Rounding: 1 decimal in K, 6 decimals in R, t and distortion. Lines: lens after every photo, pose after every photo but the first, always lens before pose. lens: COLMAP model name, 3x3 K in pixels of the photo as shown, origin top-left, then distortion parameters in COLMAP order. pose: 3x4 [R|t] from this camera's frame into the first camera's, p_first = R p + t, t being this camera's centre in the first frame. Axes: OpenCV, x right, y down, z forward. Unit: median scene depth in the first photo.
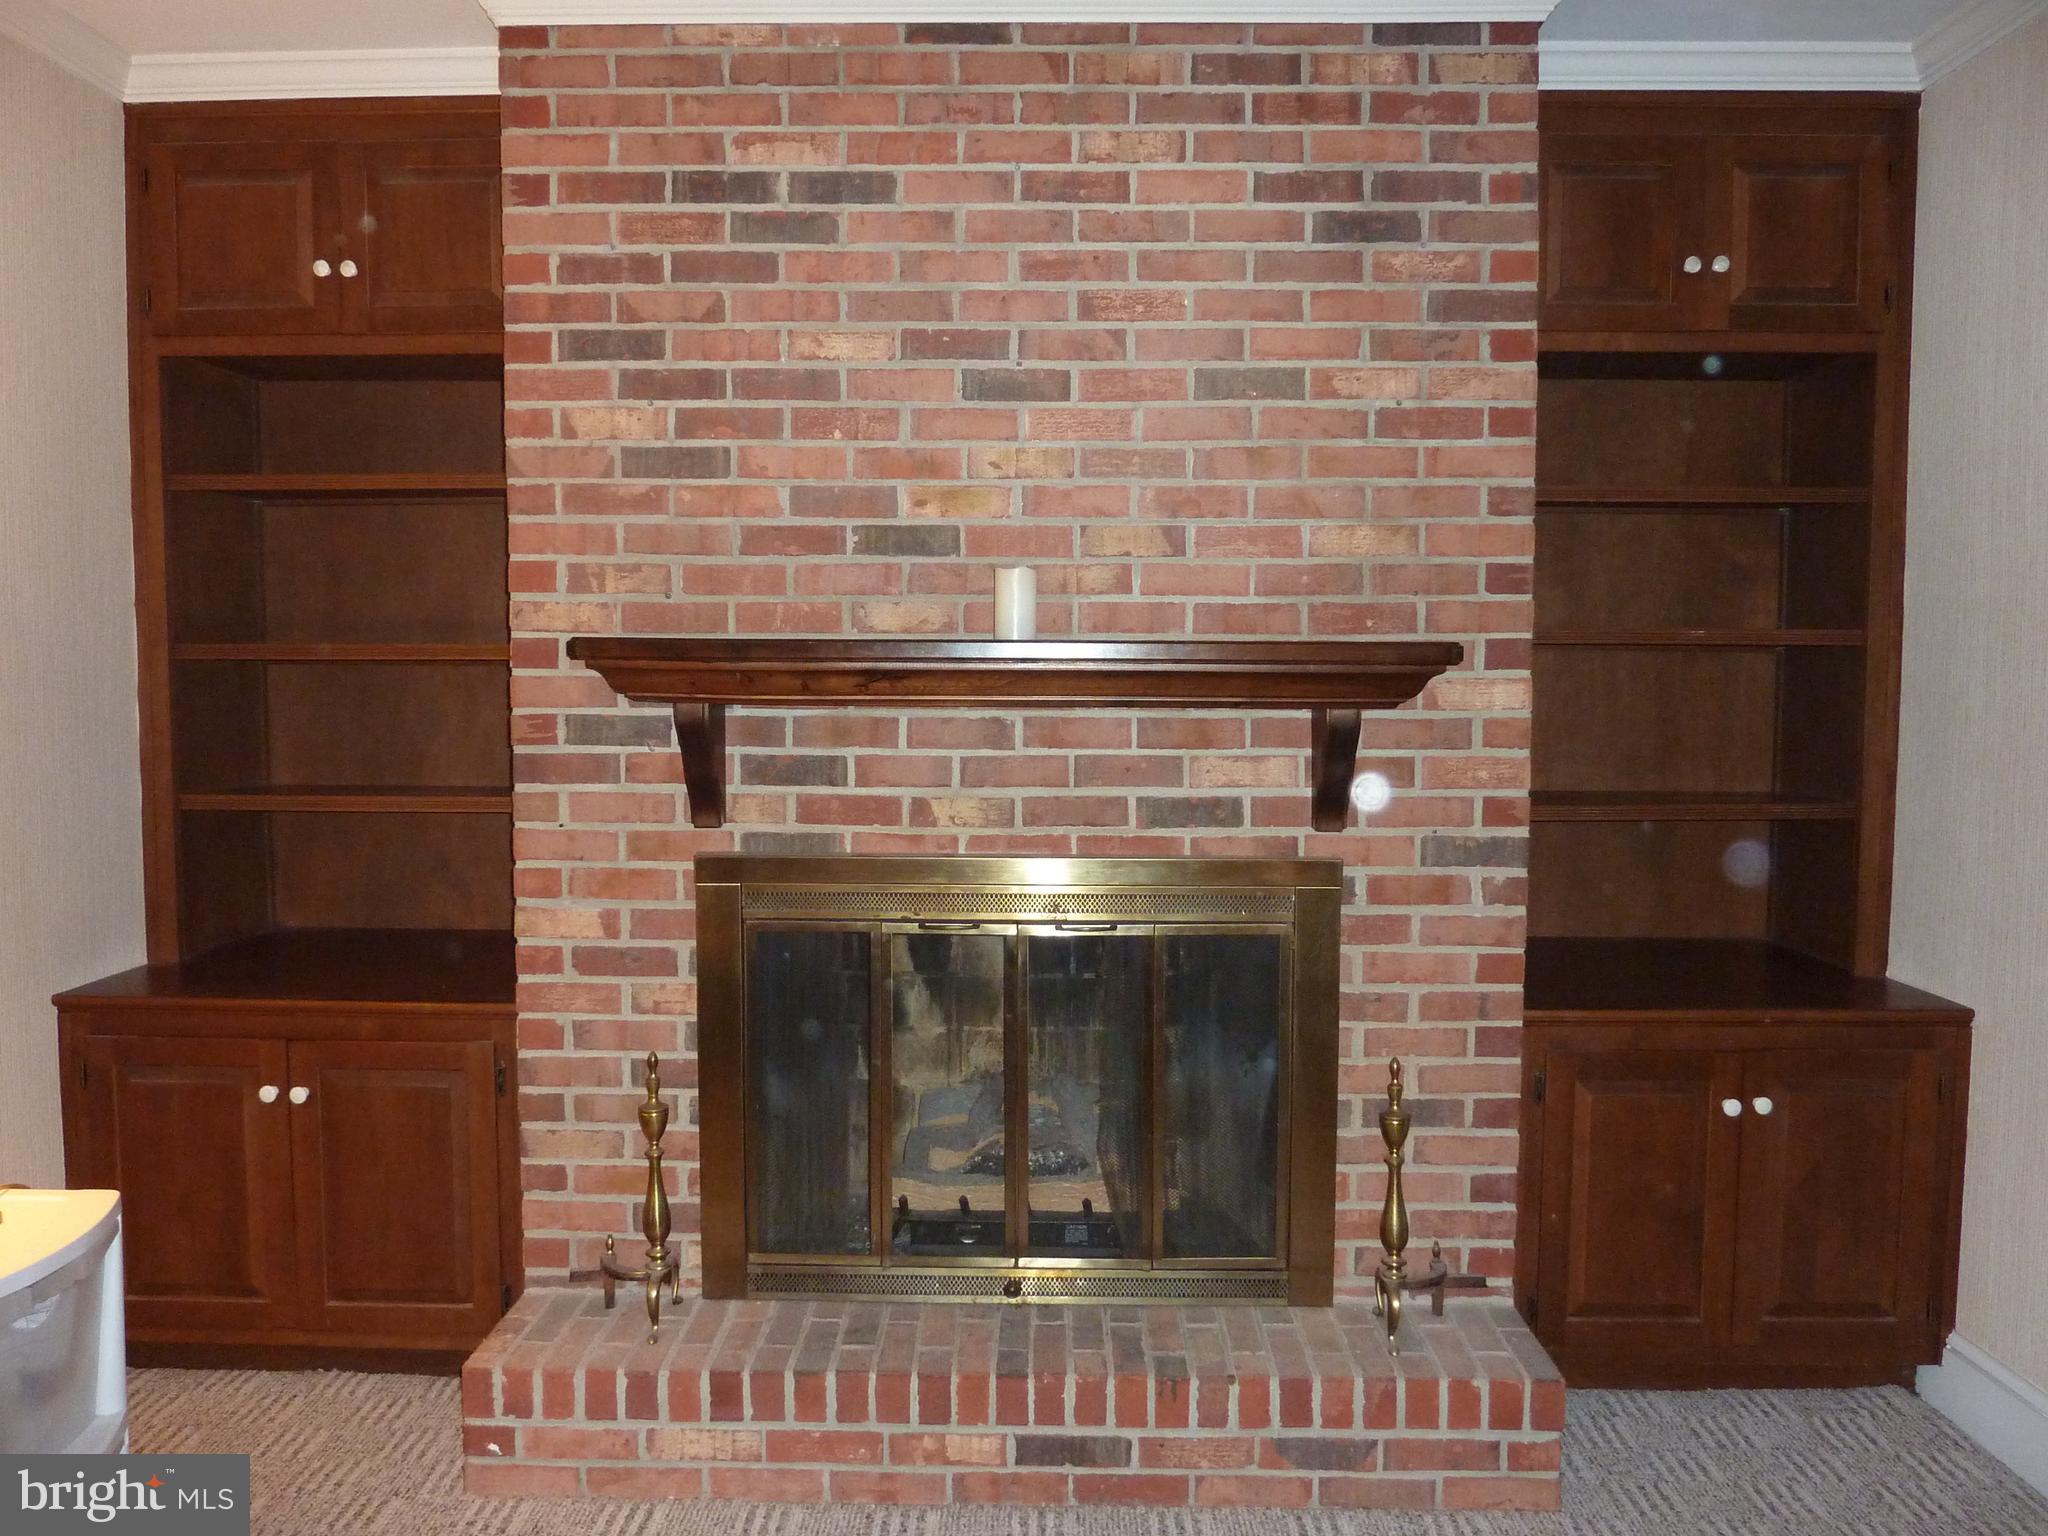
lens RADIAL K [[1551.9, 0, 1006.6], [0, 1551.9, 758.0], [0, 0, 1]] dist [-0.026187, -0.001972]
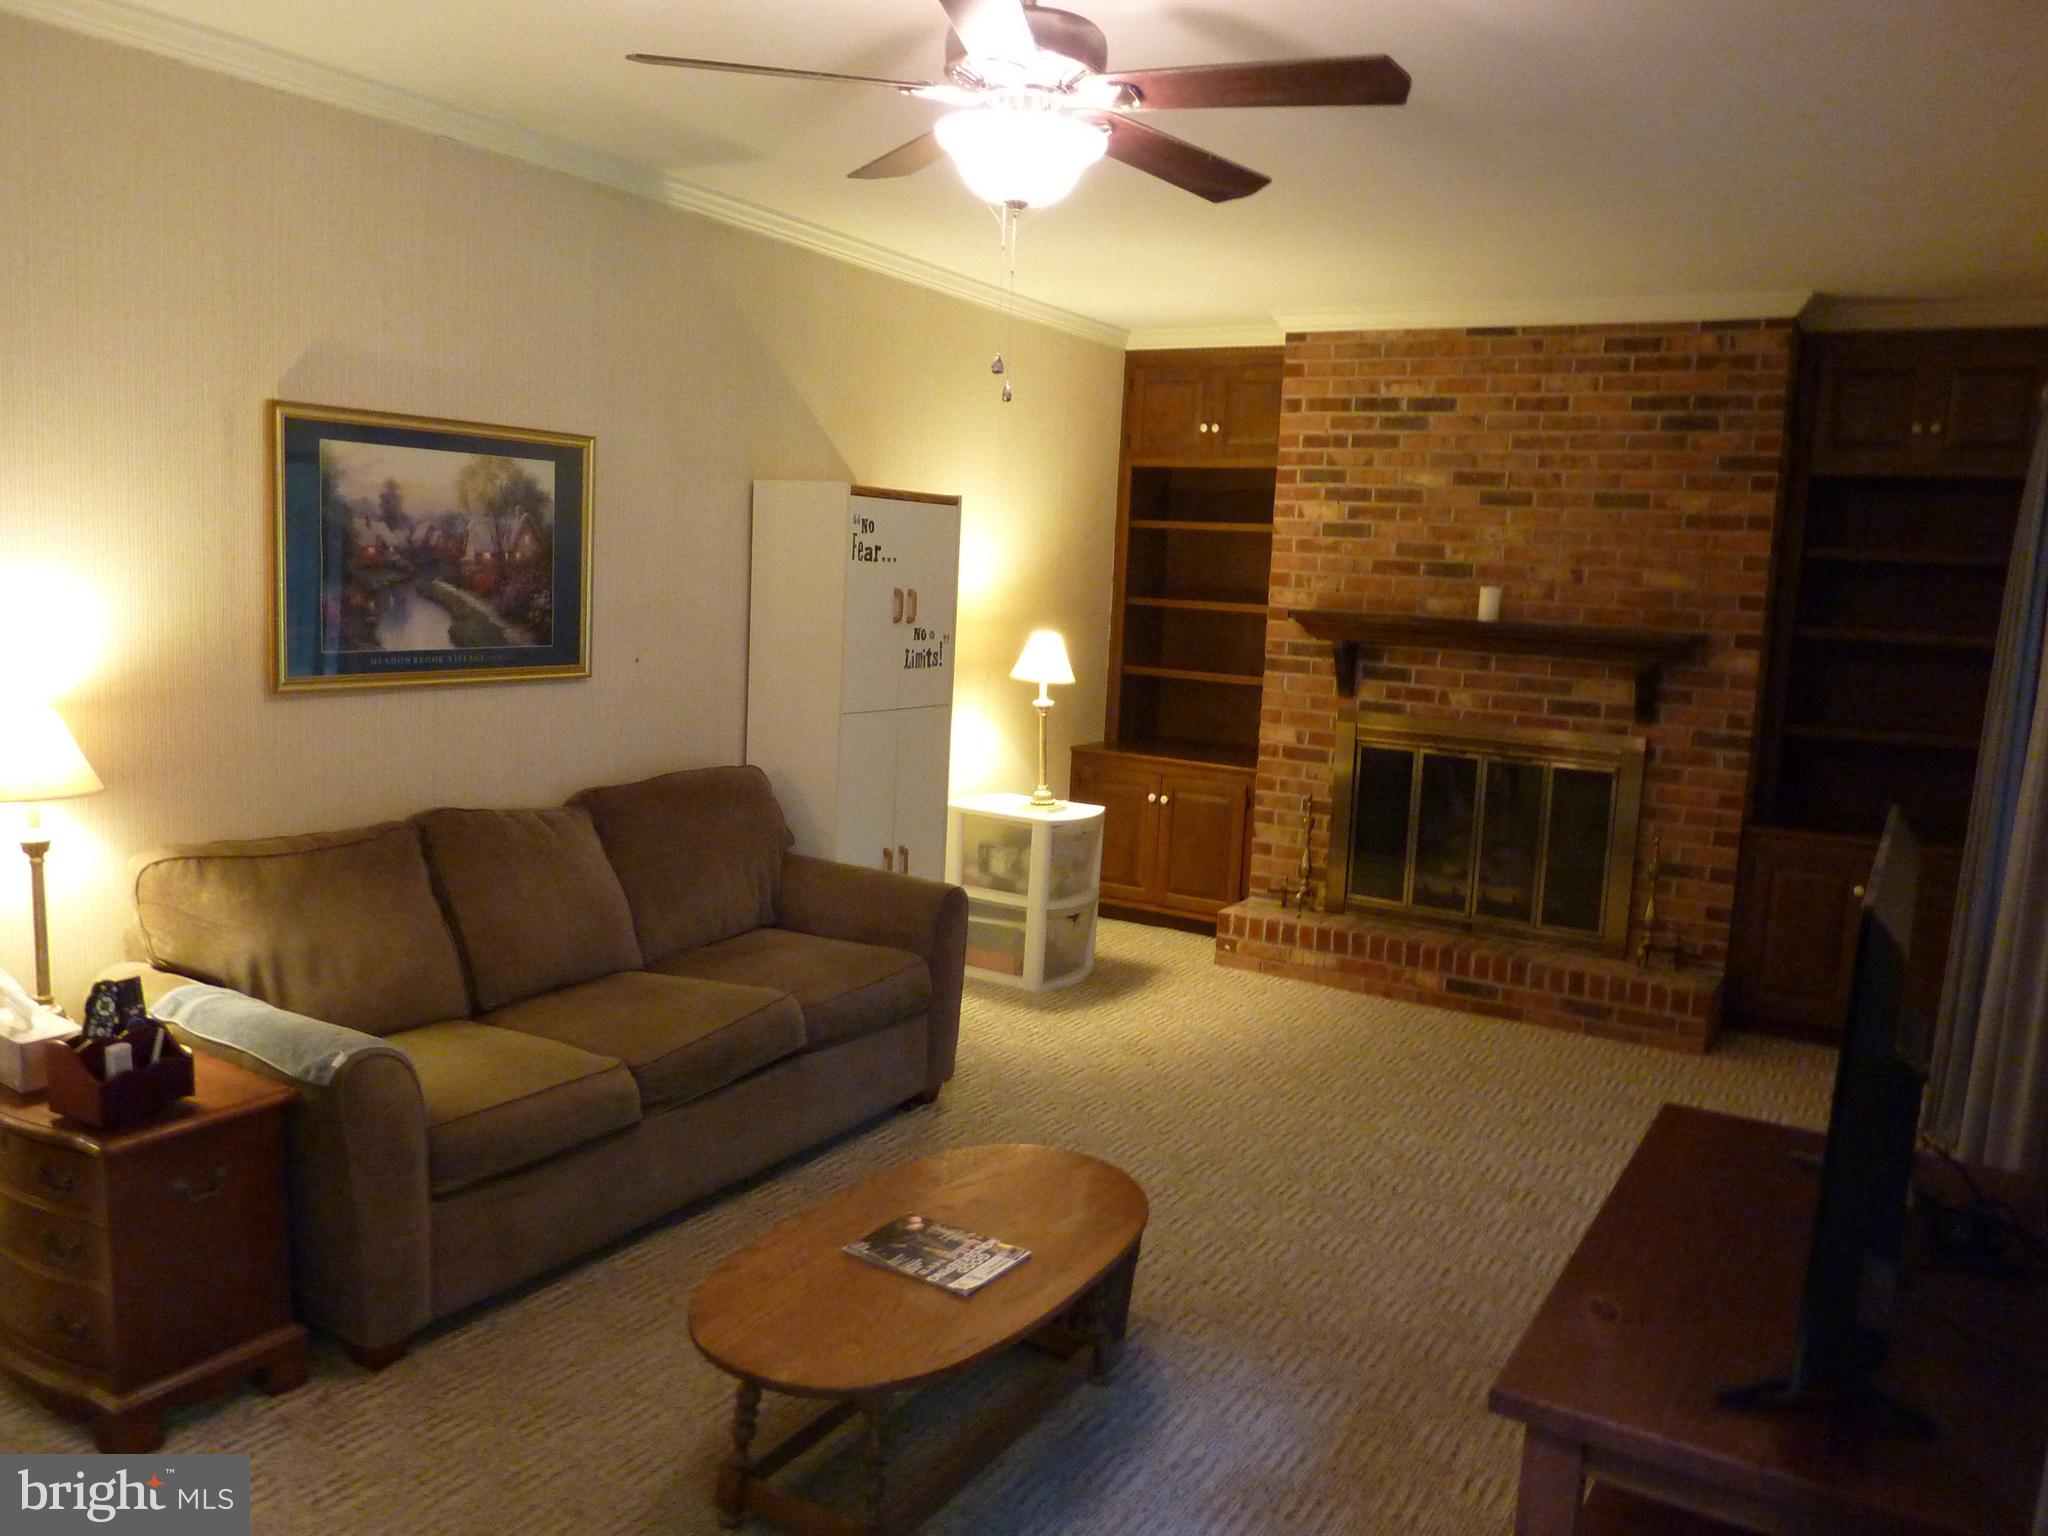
lens RADIAL K [[1551.9, 0, 1022.2], [0, 1551.9, 766.0], [0, 0, 1]] dist [-0.026187, -0.001972]
pose [[0.867511, 0.102888, -0.486660, 0.495493], [-0.077771, 0.994397, 0.071600, 0.020714], [0.491300, -0.024266, 0.870652, -1.158022]]
